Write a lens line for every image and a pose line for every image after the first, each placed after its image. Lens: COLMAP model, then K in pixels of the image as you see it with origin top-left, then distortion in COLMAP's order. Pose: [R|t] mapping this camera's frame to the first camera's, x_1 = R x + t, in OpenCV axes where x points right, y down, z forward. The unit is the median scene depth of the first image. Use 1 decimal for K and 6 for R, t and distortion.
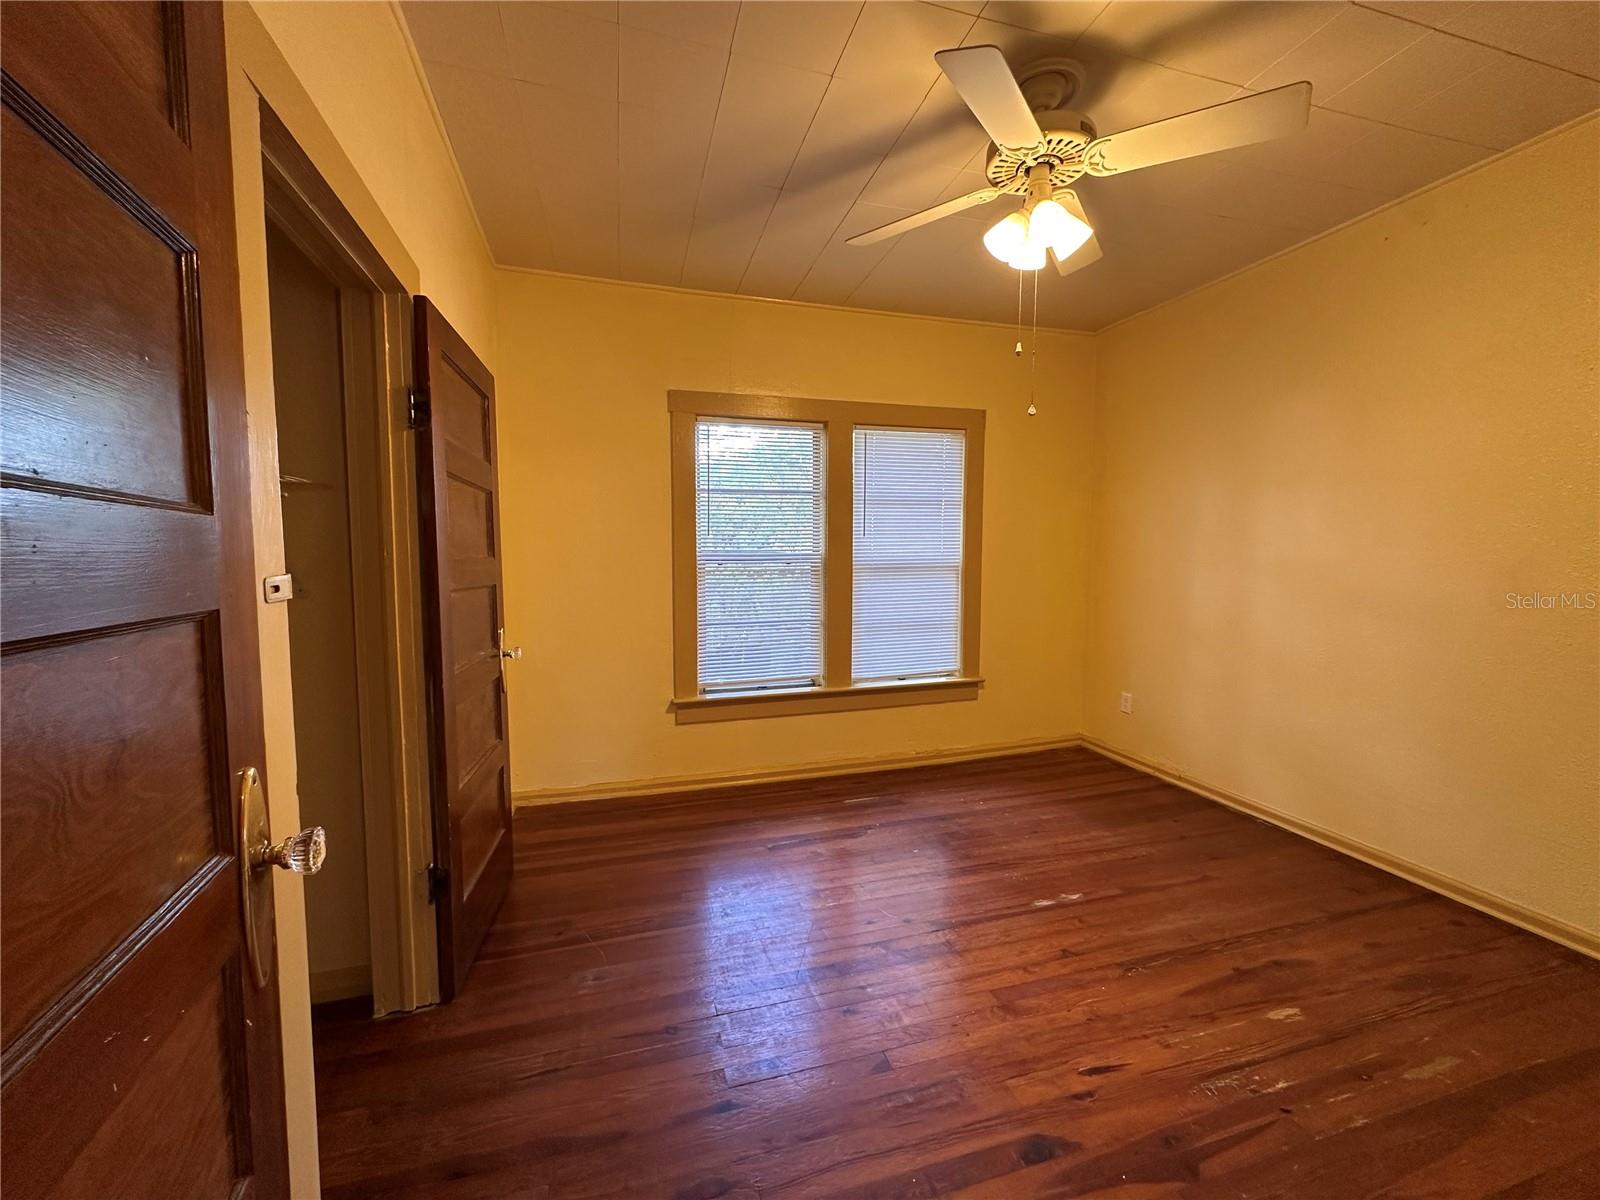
lens RADIAL K [[640.6, 0, 798.5], [0, 640.6, 601.9], [0, 0, 1]] dist [0.000291, 0.000079]
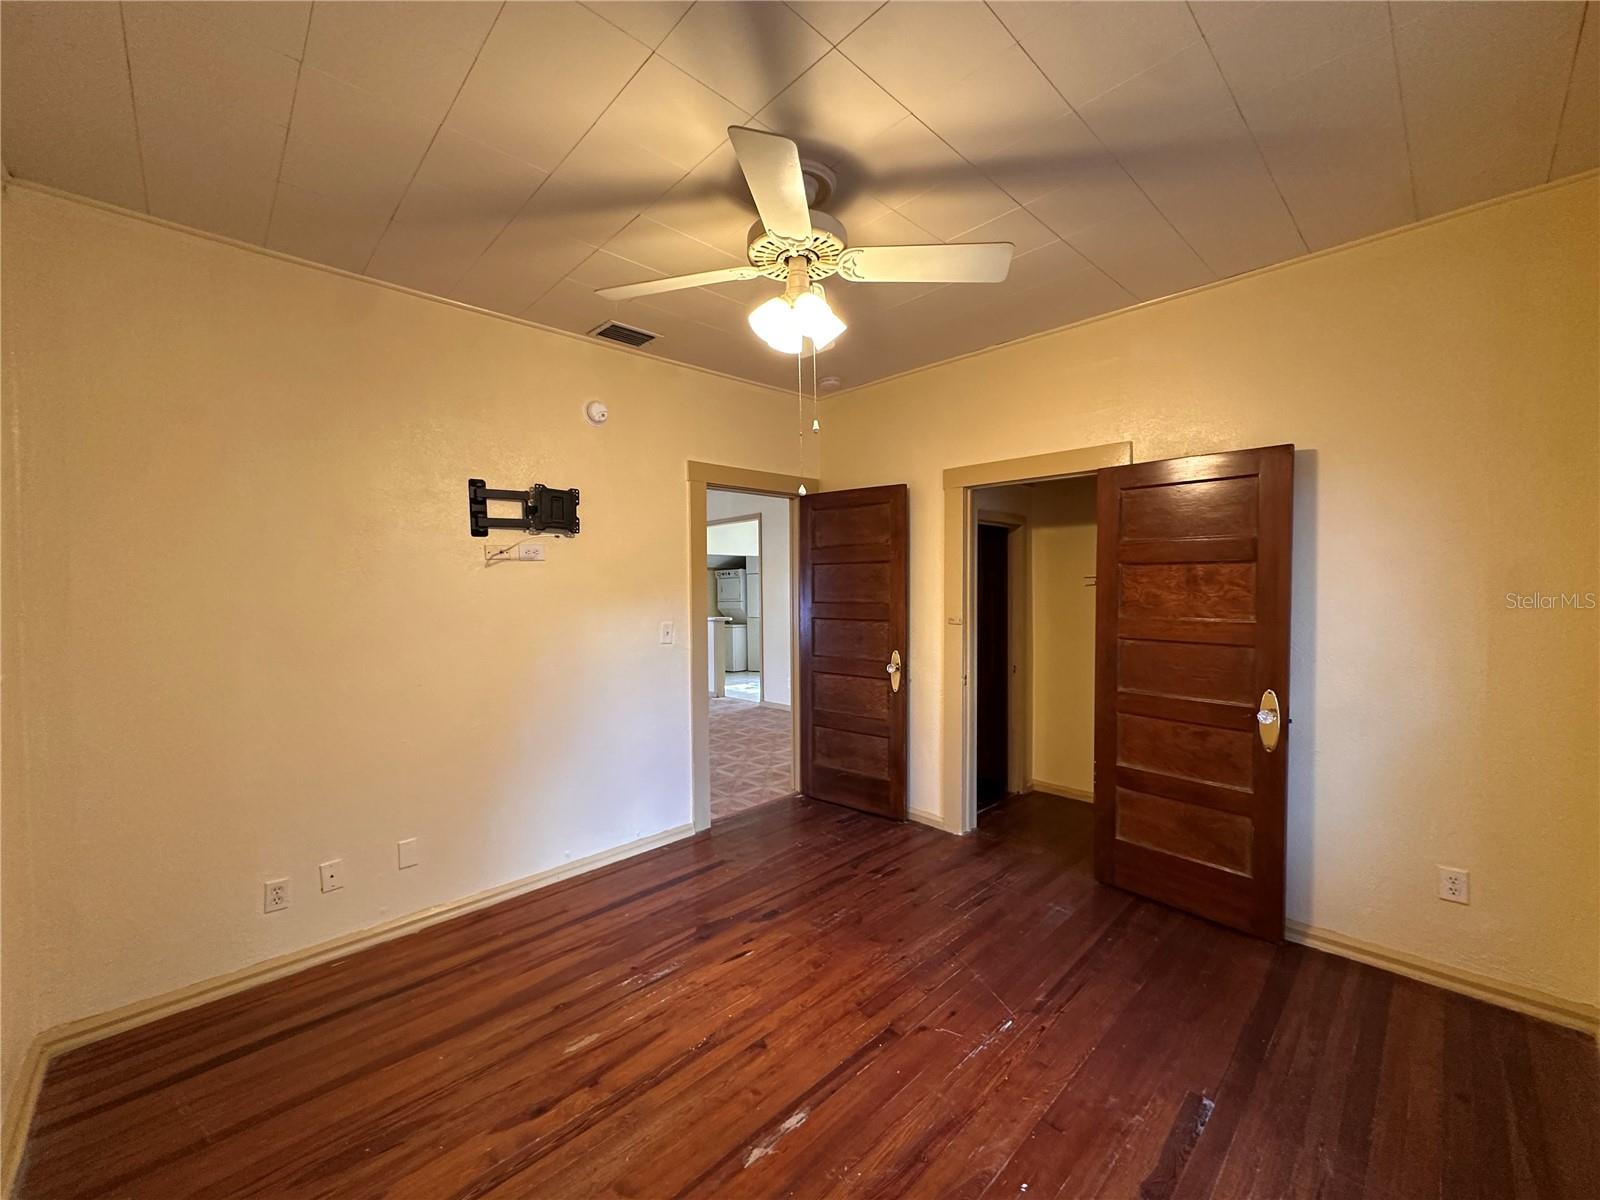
lens RADIAL K [[640.6, 0, 799.3], [0, 640.6, 600.1], [0, 0, 1]] dist [0.000291, 0.000079]
pose [[-0.886193, 0.016991, -0.463006, 0.847652], [-0.025000, 0.996118, 0.084404, -0.212622], [0.462642, 0.086373, -0.882328, 1.917619]]
